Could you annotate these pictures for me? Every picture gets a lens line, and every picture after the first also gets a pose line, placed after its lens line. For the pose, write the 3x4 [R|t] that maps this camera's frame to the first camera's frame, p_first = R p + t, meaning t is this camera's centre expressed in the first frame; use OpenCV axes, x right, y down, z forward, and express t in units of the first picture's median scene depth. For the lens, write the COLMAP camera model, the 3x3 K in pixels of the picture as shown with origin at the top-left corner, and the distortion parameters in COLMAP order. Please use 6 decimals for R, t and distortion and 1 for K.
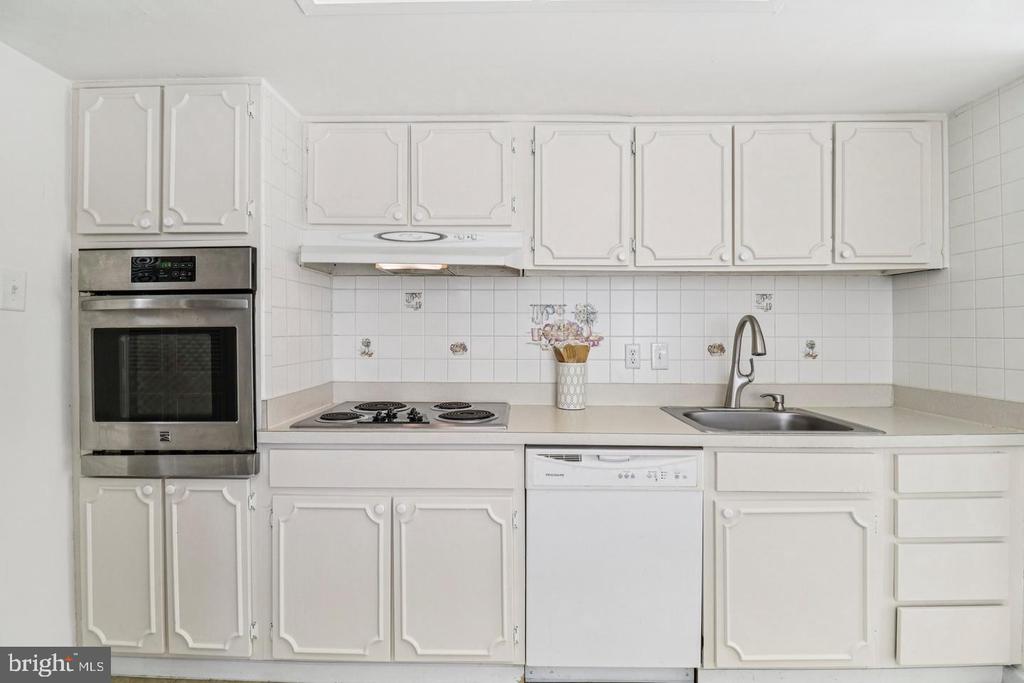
lens RADIAL K [[492.4, 0, 500.0], [0, 492.4, 331.4], [0, 0, 1]] dist [0.011059, -0.015121]
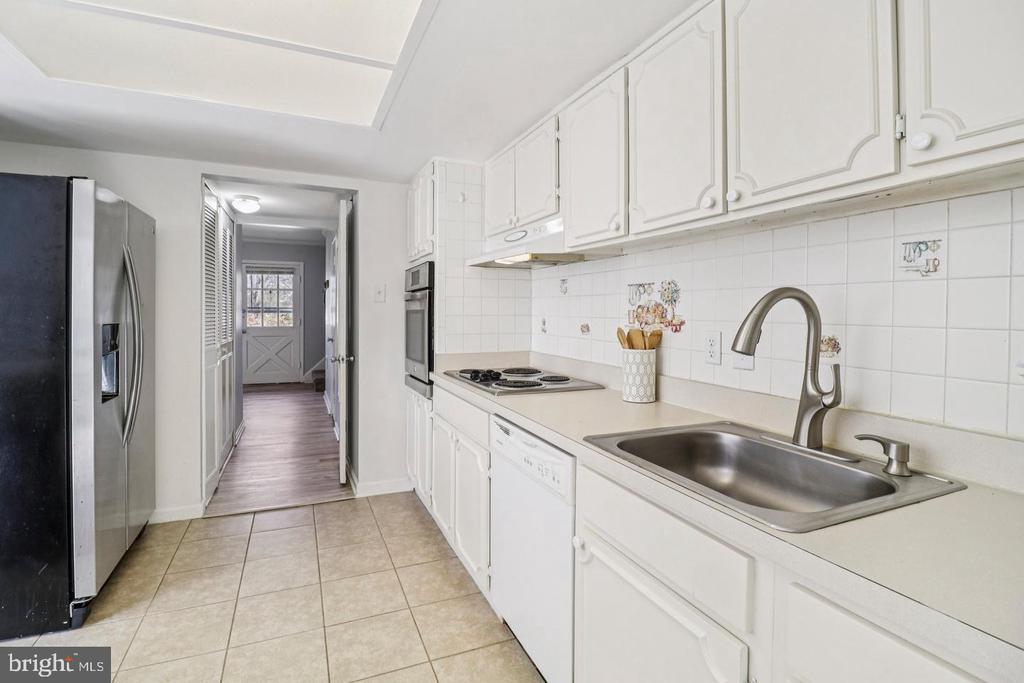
lens RADIAL K [[492.4, 0, 500.0], [0, 492.4, 331.4], [0, 0, 1]] dist [0.011059, -0.015121]
pose [[0.396510, 0.039569, -0.917177, 0.821069], [-0.001526, 0.999098, 0.042444, -0.005058], [0.918029, -0.015430, 0.396213, 0.410712]]
